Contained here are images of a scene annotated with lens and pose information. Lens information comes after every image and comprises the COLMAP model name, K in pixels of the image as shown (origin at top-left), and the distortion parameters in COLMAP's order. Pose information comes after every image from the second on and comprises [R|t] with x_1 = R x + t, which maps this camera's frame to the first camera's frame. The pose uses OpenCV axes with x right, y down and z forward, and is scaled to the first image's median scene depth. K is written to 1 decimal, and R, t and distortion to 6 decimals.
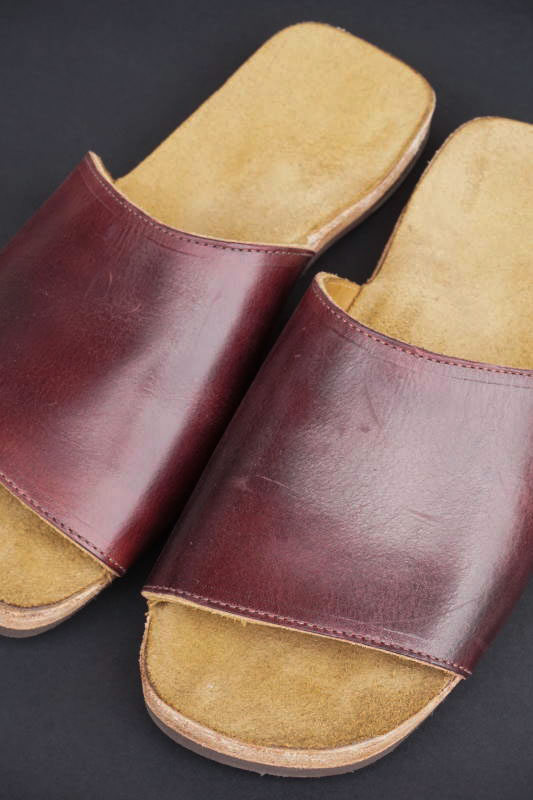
lens RADIAL K [[1739.8, 0, 266.5], [0, 1739.8, 400.0], [0, 0, 1]] dist [-0.003163, 0.041526]
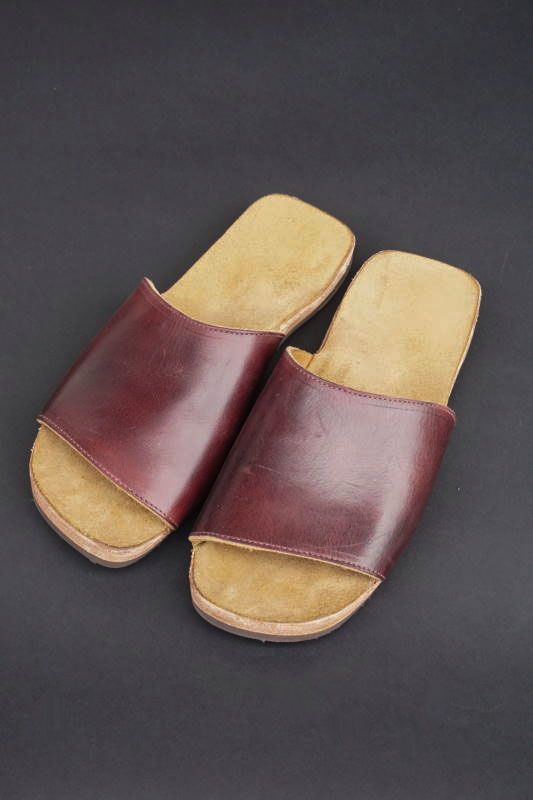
lens RADIAL K [[1454.1, 0, 266.5], [0, 1454.1, 400.0], [0, 0, 1]] dist [-0.001043, -0.003508]
pose [[0.999345, -0.025957, 0.025226, -0.028543], [0.027225, 0.998313, -0.051277, 0.051820], [-0.023852, 0.051930, 0.998366, -0.413725]]
